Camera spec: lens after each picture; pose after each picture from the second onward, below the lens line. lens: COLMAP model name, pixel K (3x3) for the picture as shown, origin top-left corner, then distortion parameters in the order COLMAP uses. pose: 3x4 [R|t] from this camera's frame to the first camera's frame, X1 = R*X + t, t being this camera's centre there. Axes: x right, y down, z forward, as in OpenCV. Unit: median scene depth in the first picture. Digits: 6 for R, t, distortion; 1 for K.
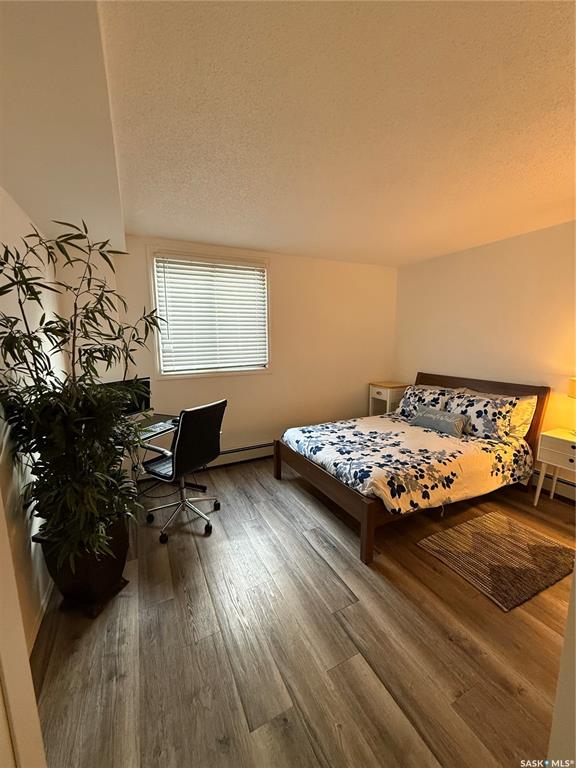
lens RADIAL K [[303.3, 0, 287.5], [0, 303.3, 384.0], [0, 0, 1]] dist [-0.003040, 0.000570]
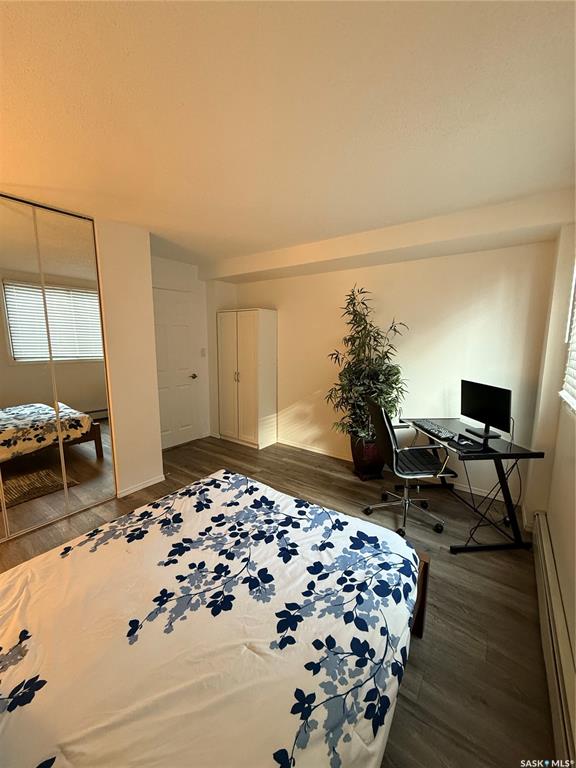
lens RADIAL K [[303.3, 0, 288.5], [0, 303.3, 384.8], [0, 0, 1]] dist [-0.003040, 0.000570]
pose [[-0.885484, 0.070737, -0.459255, 0.402862], [-0.066122, 0.959106, 0.275215, -0.217117], [0.459942, 0.274065, -0.844596, 1.423636]]
